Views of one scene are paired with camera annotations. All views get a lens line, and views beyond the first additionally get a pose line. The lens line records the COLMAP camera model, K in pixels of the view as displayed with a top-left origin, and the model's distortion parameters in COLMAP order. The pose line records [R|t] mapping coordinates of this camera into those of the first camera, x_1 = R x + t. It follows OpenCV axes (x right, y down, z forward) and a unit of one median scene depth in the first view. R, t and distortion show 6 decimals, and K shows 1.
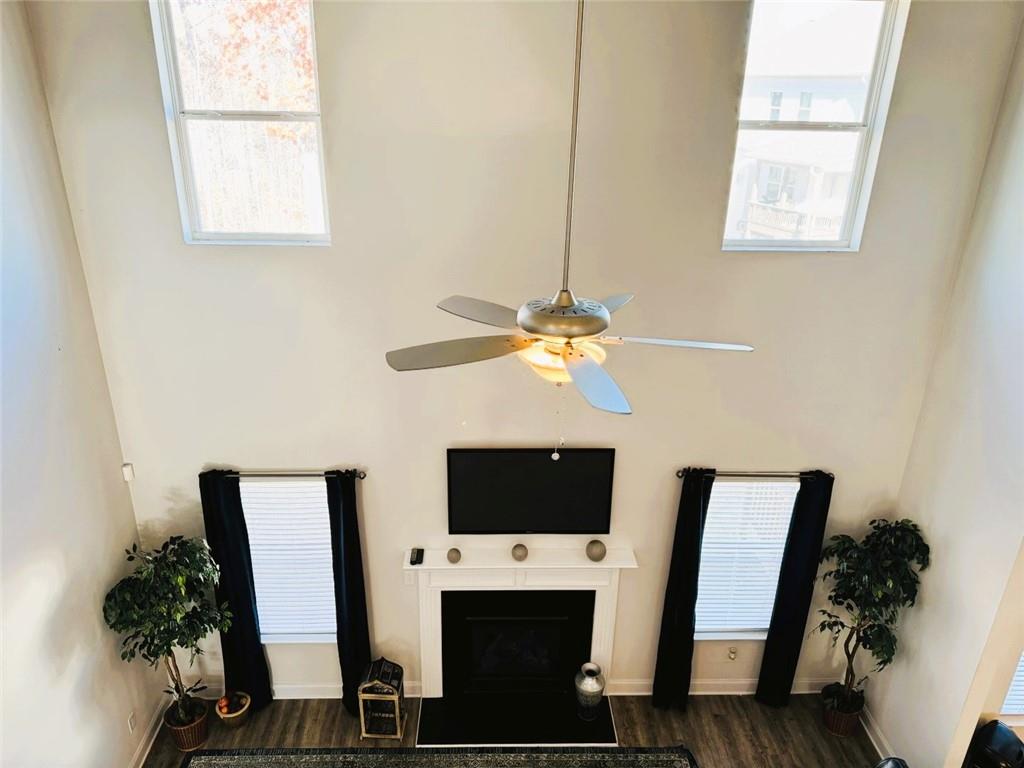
lens RADIAL K [[720.2, 0, 512.0], [0, 720.2, 384.0], [0, 0, 1]] dist [0.089398, -0.131467]
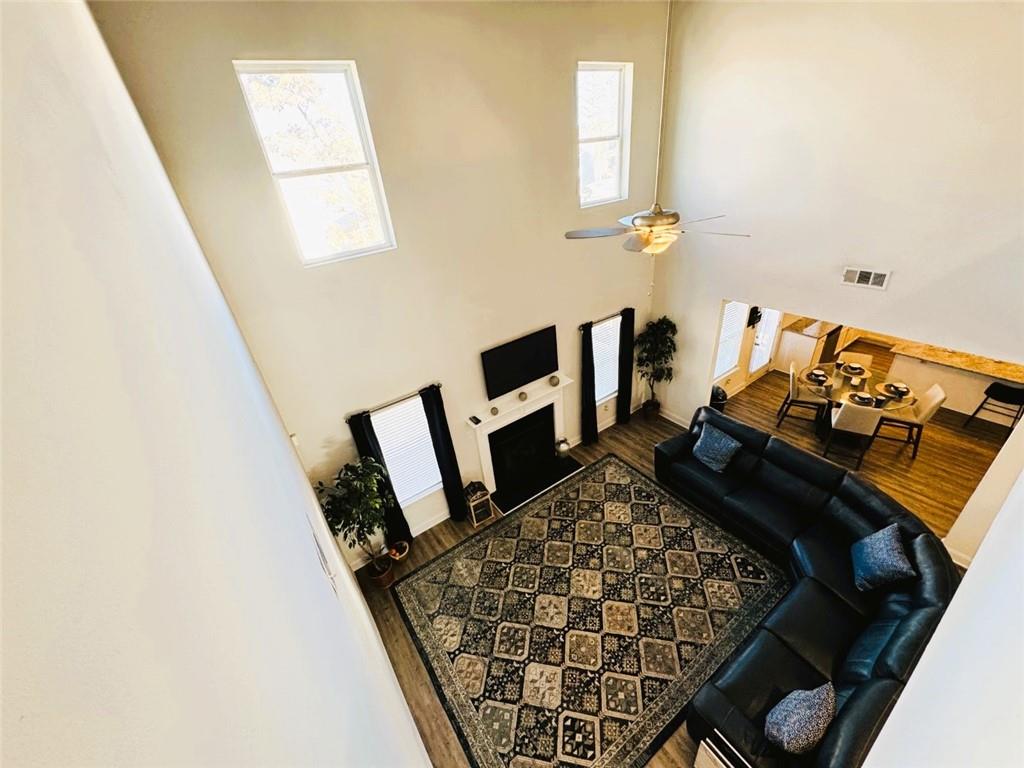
lens RADIAL K [[410.1, 0, 512.0], [0, 410.1, 384.0], [0, 0, 1]] dist [-0.000894, 0.000481]
pose [[0.829649, -0.357968, 0.428417, -0.456569], [0.311407, 0.933636, 0.177055, 0.006373], [-0.463366, -0.013482, 0.886065, 0.073877]]
